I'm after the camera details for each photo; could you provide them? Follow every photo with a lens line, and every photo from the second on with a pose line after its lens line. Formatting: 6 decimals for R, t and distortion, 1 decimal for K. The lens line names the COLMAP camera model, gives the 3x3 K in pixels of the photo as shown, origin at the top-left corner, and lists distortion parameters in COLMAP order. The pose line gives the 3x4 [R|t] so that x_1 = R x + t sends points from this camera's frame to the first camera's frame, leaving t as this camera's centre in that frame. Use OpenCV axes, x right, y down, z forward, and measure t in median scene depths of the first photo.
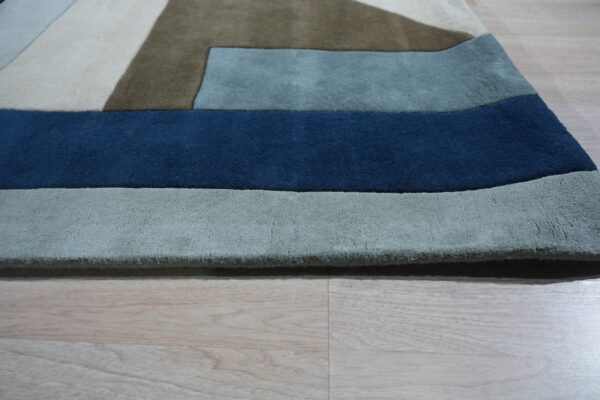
lens RADIAL K [[464.2, 0, 300.0], [0, 464.2, 200.0], [0, 0, 1]] dist [-0.000651, -0.006348]
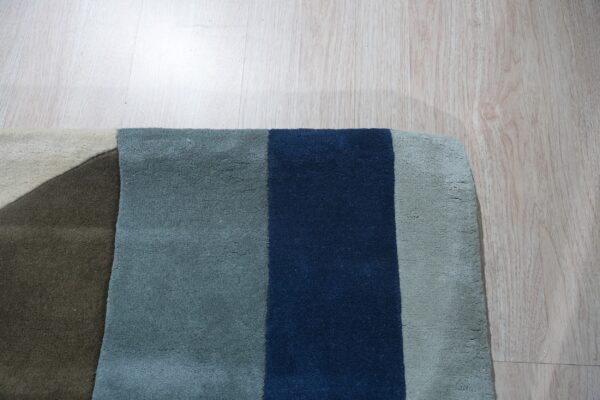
lens RADIAL K [[464.2, 0, 300.0], [0, 464.2, 200.0], [0, 0, 1]] dist [-0.000651, -0.006348]
pose [[0.005491, -0.961489, 0.274790, 0.115279], [0.656507, 0.210746, 0.724282, -1.058534], [-0.754300, 0.176425, 0.632382, 0.422709]]
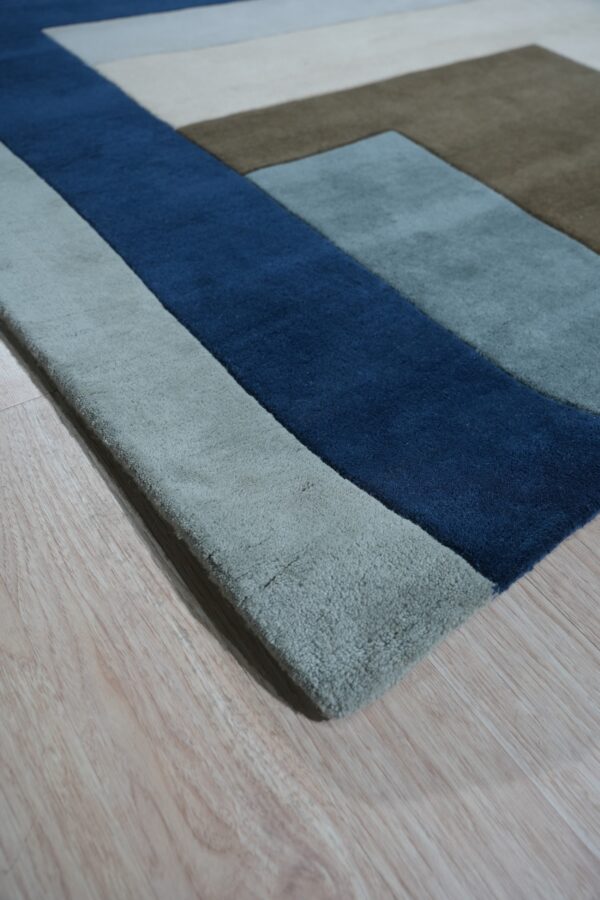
lens RADIAL K [[696.3, 0, 300.0], [0, 696.3, 450.0], [0, 0, 1]] dist [-0.000651, -0.006348]
pose [[0.606404, 0.609529, -0.510635, 0.781514], [-0.571733, 0.780539, 0.252745, -0.231154], [0.552626, 0.138681, 0.821810, 0.282155]]
